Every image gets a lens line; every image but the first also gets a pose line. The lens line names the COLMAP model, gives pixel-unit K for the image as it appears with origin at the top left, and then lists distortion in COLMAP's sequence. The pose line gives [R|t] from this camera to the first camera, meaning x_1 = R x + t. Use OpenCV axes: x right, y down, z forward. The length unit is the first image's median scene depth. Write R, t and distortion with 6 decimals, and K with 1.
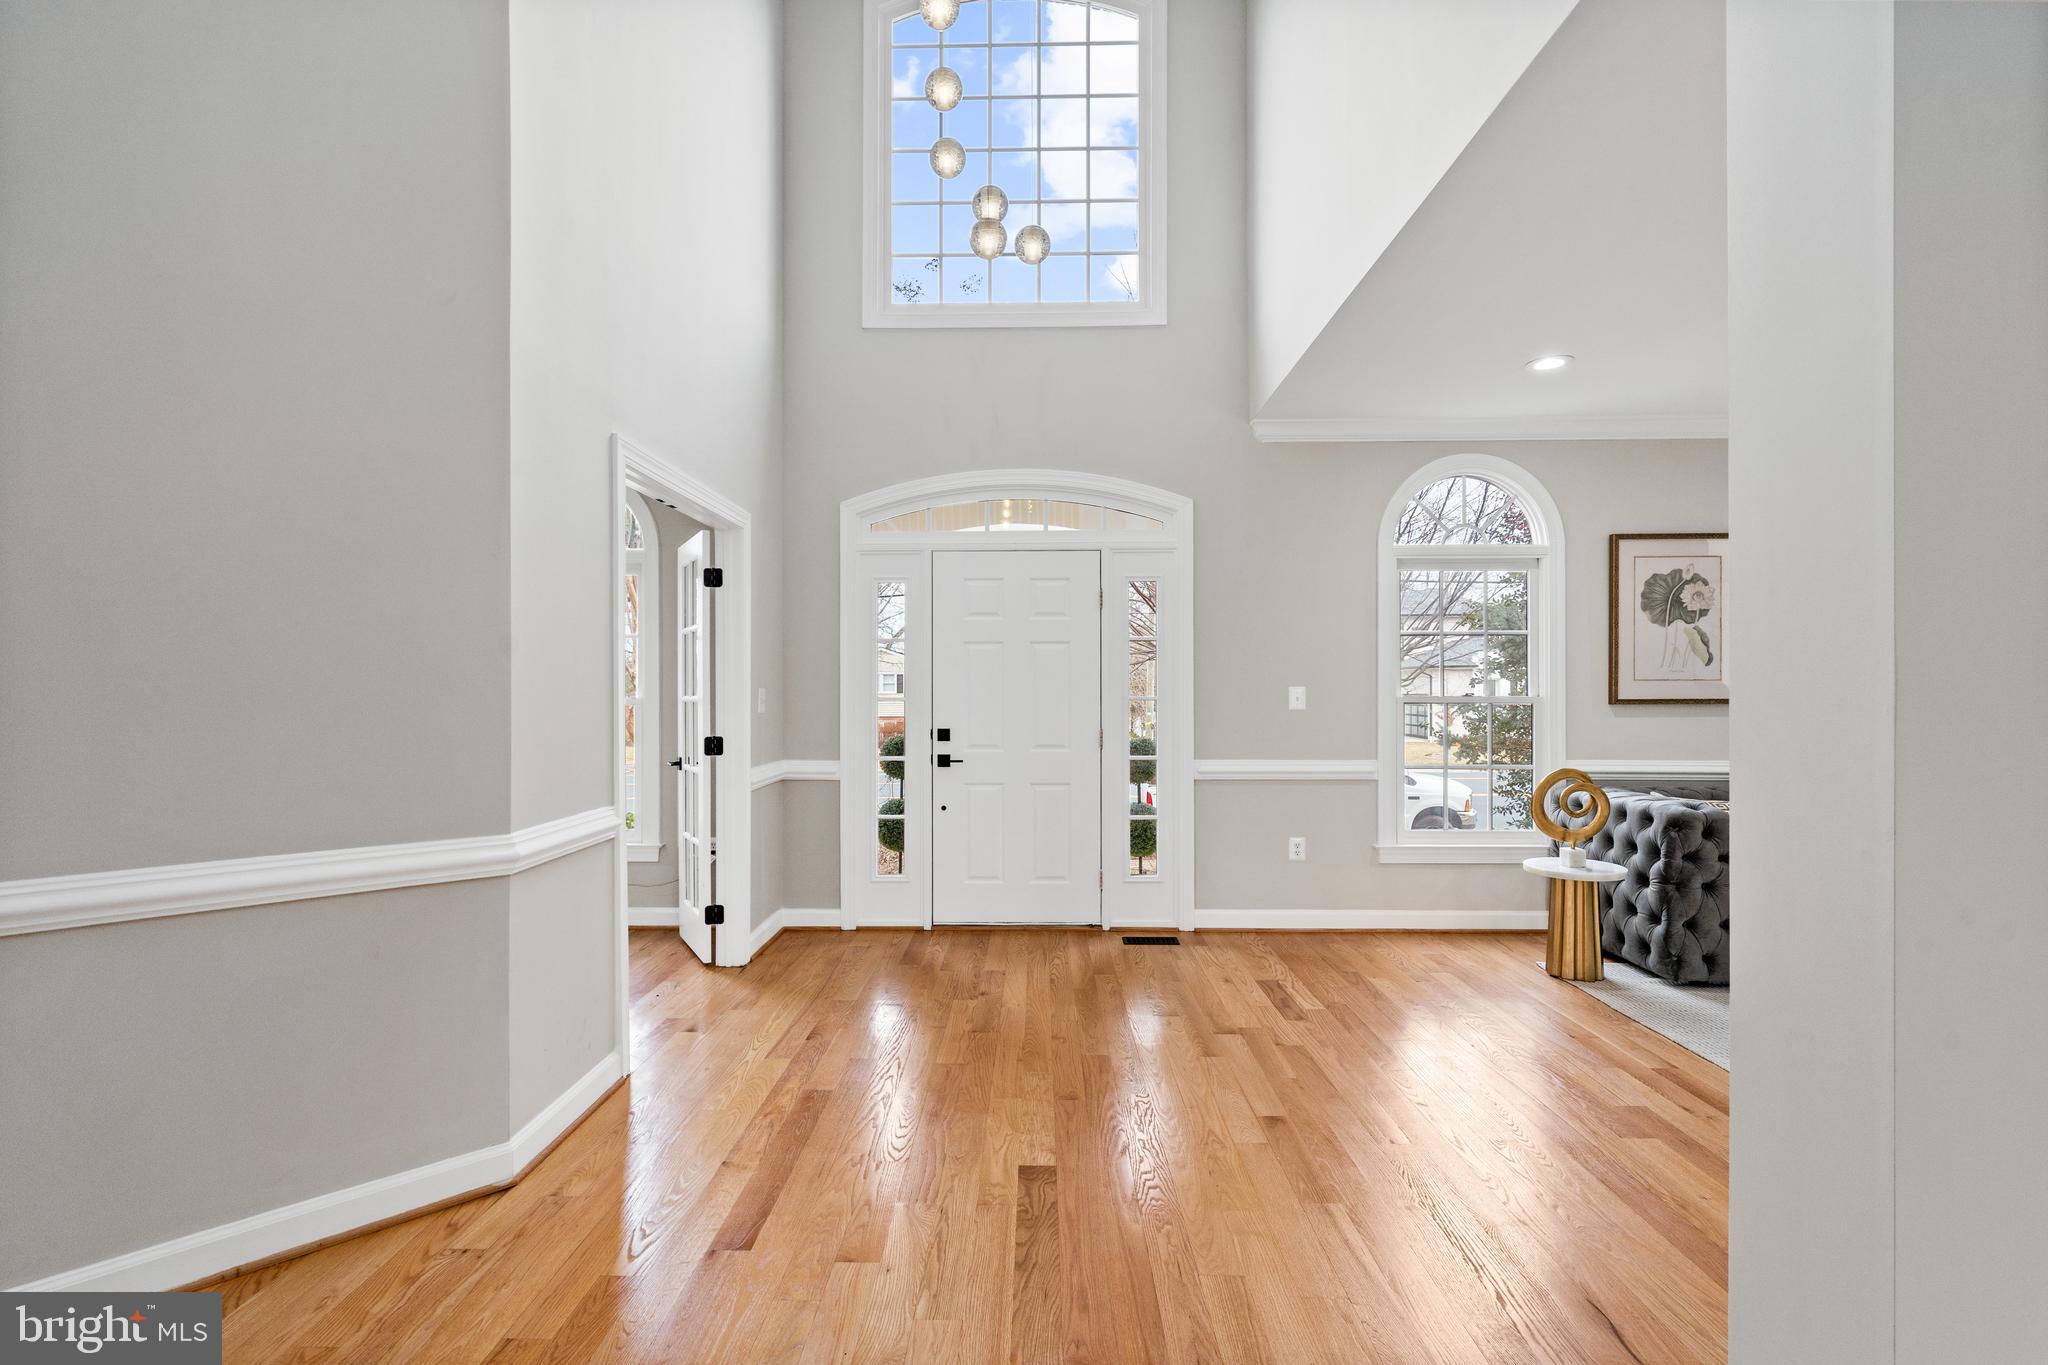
lens RADIAL K [[914.1, 0, 1072.3], [0, 914.1, 688.6], [0, 0, 1]] dist [0.002511, 0.000203]
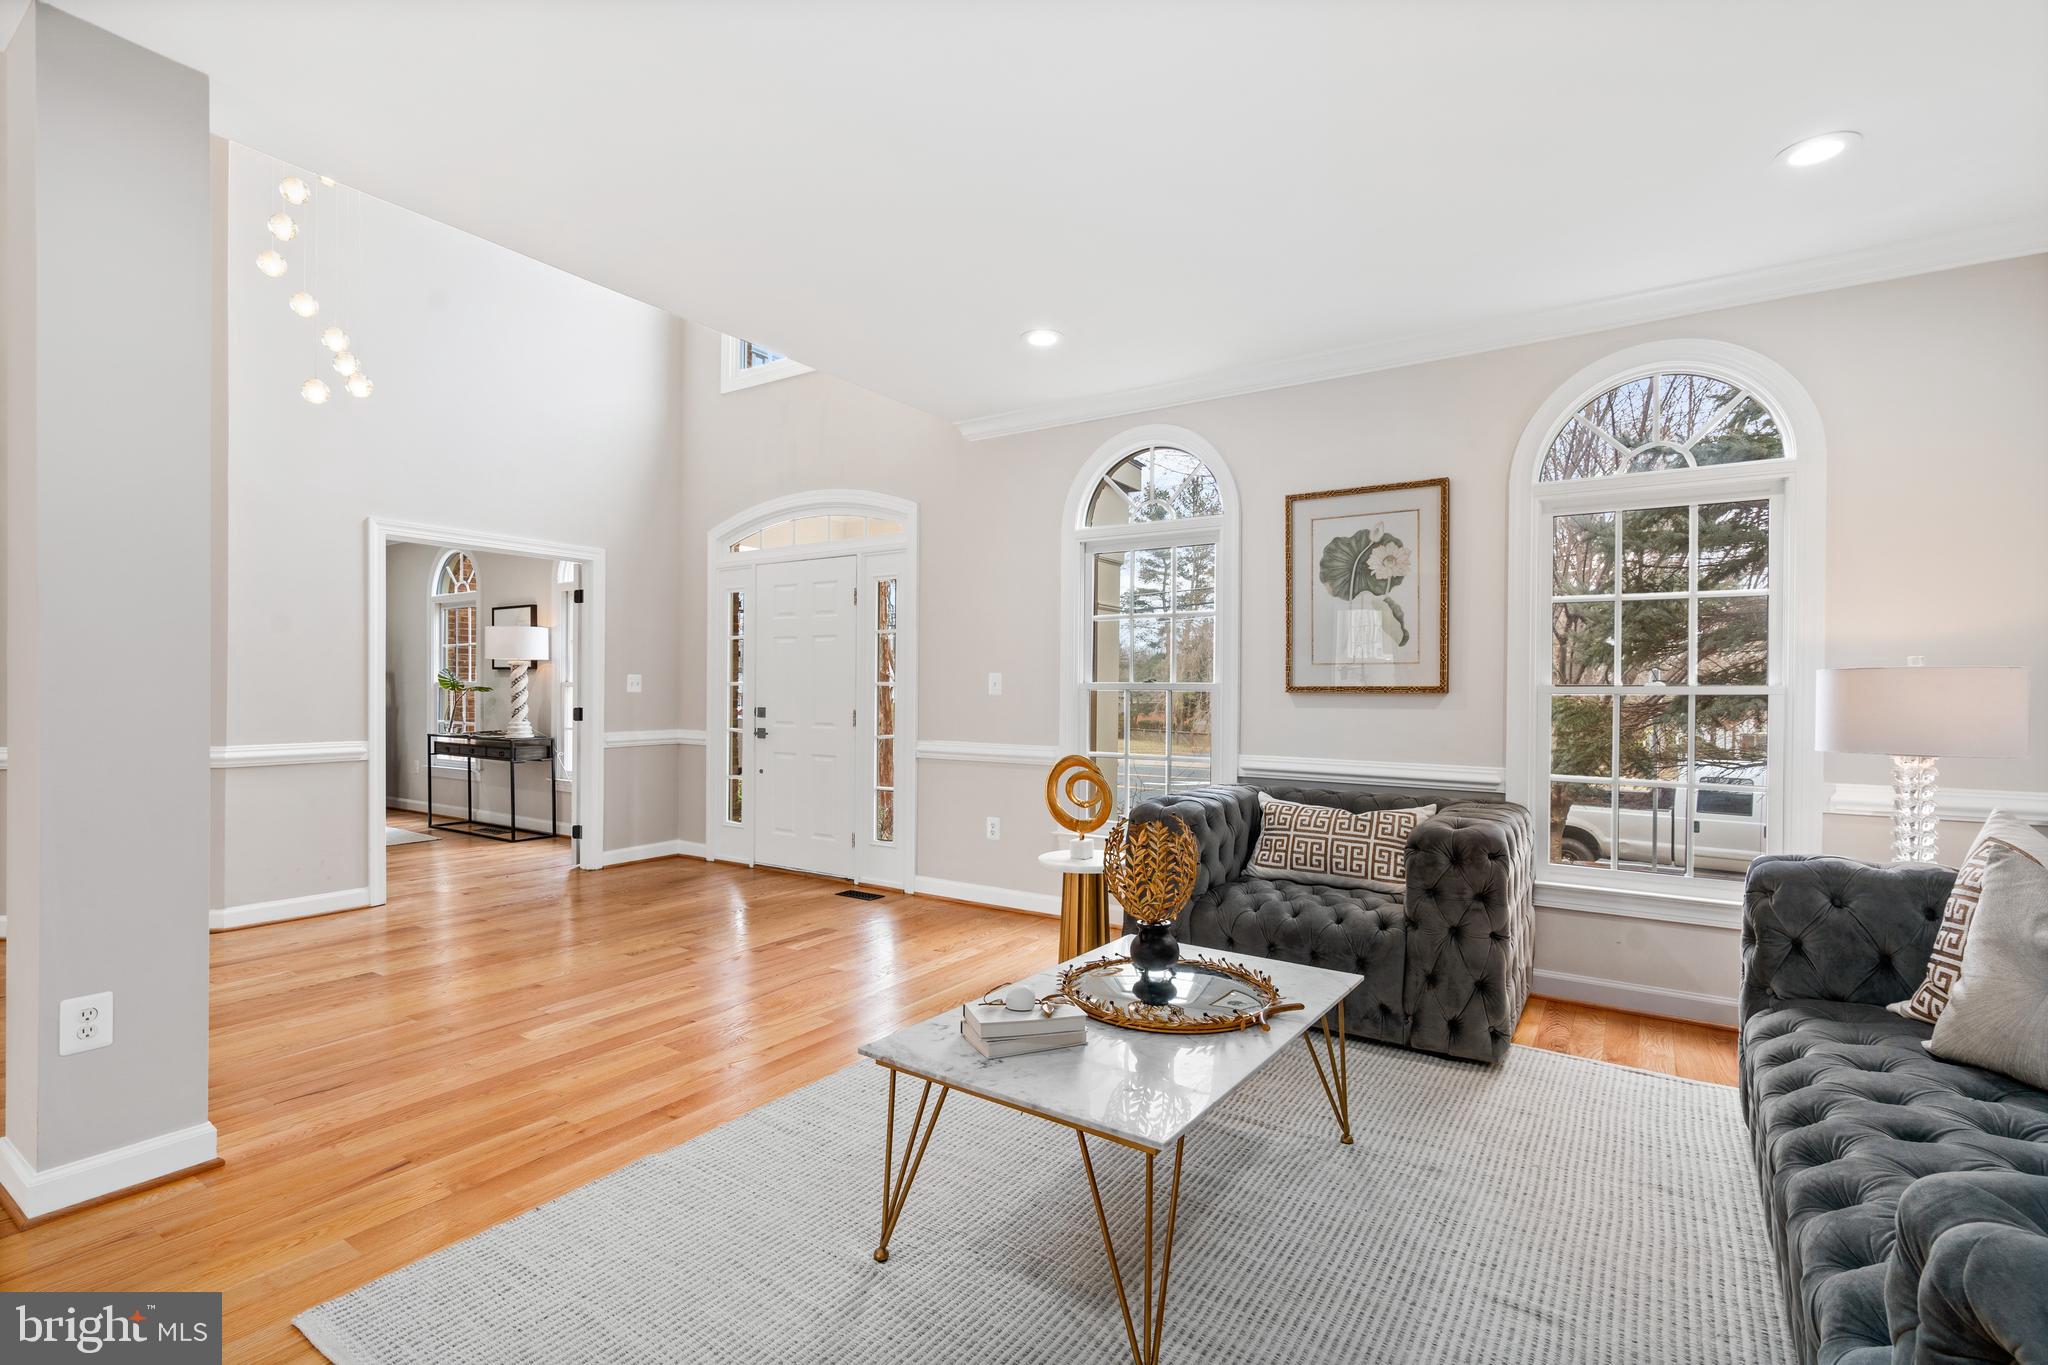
lens RADIAL K [[932.8, 0, 1017.1], [0, 932.8, 695.3], [0, 0, 1]] dist [-0.003309, -0.000024]
pose [[0.846751, 0.010570, -0.531885, 0.846215], [-0.004064, 0.999902, 0.013402, 0.009381], [0.531974, -0.009187, 0.846711, 0.115148]]
